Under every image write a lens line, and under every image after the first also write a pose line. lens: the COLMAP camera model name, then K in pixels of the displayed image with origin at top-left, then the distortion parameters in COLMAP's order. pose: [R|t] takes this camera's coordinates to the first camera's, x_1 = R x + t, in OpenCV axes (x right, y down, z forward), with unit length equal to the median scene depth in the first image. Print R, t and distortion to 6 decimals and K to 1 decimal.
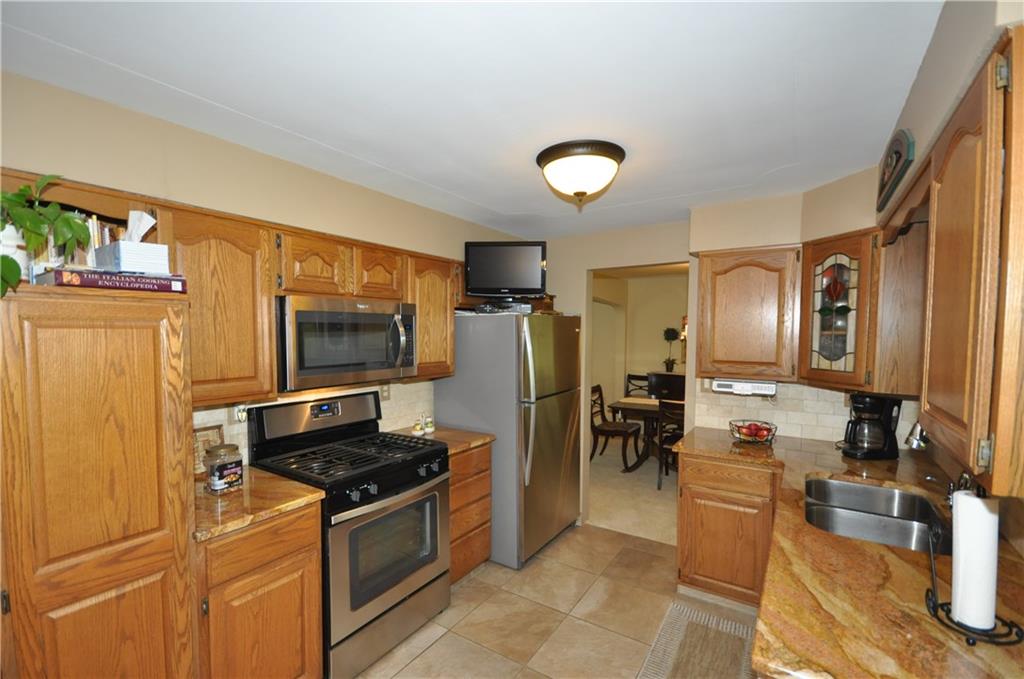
lens RADIAL K [[442.0, 0, 511.9], [0, 442.0, 346.2], [0, 0, 1]] dist [-0.014617, -0.000459]
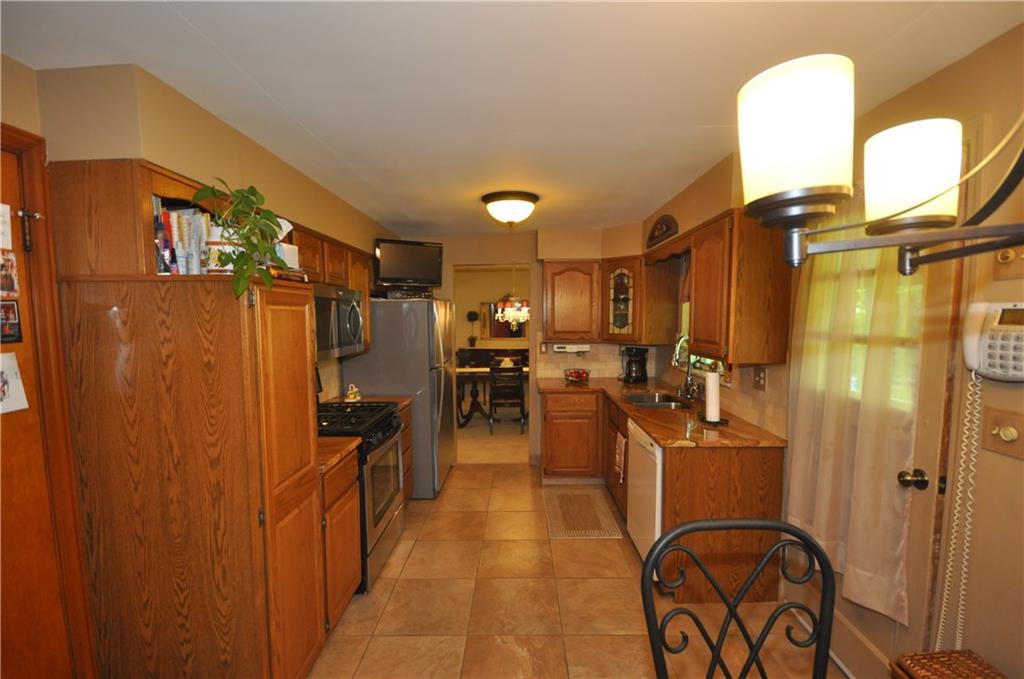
lens RADIAL K [[442.0, 0, 509.1], [0, 442.0, 342.3], [0, 0, 1]] dist [-0.014617, -0.000459]
pose [[0.845404, -0.042300, 0.532450, -0.555983], [0.027513, 0.998985, 0.035678, 0.011846], [-0.533418, -0.015513, 0.845709, -0.240224]]
